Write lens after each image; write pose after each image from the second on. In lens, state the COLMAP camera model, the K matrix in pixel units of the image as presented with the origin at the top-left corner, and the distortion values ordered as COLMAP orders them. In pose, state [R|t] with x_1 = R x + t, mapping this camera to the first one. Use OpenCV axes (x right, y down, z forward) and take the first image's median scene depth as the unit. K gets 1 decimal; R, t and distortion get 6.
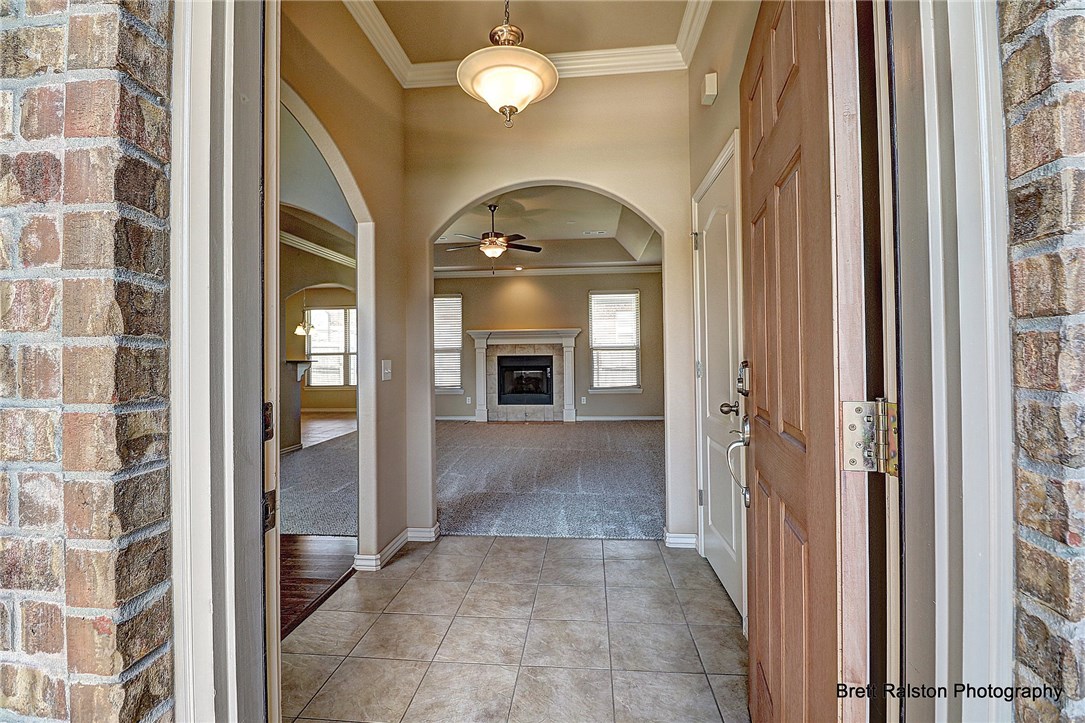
lens RADIAL K [[501.3, 0, 545.4], [0, 501.3, 351.6], [0, 0, 1]] dist [-0.012860, -0.003932]
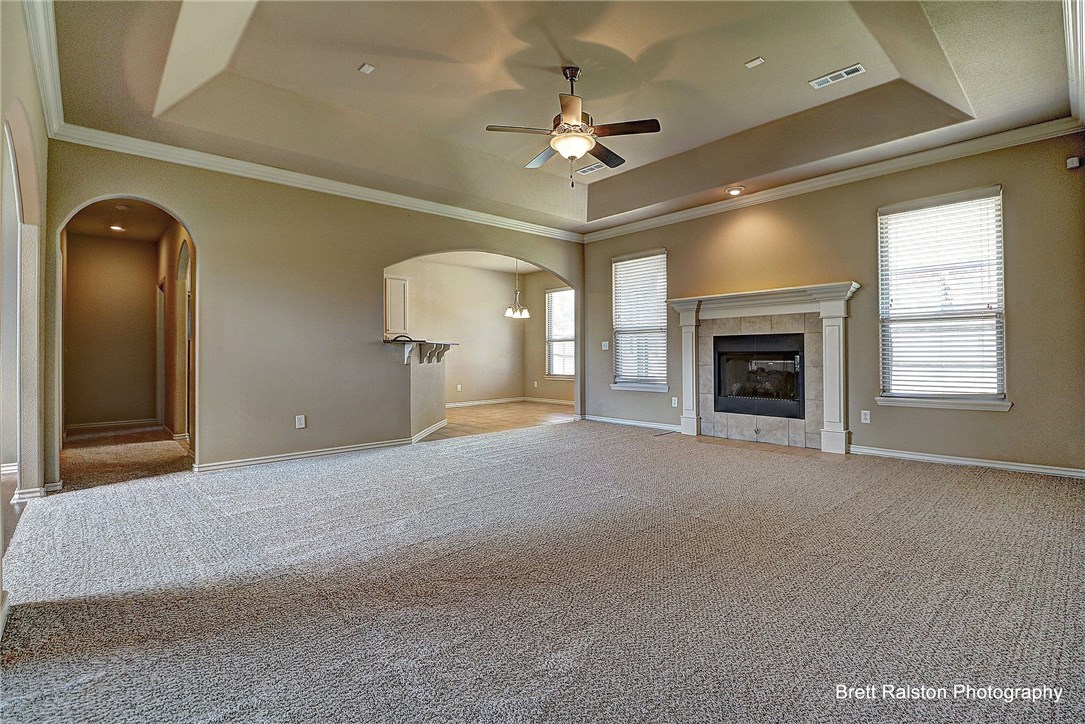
lens RADIAL K [[501.3, 0, 545.2], [0, 501.3, 351.8], [0, 0, 1]] dist [-0.012860, -0.003932]
pose [[0.734078, 0.004194, -0.679052, 0.185015], [-0.000238, 0.999982, 0.005918, 0.025073], [0.679065, -0.004183, 0.734066, 0.379019]]
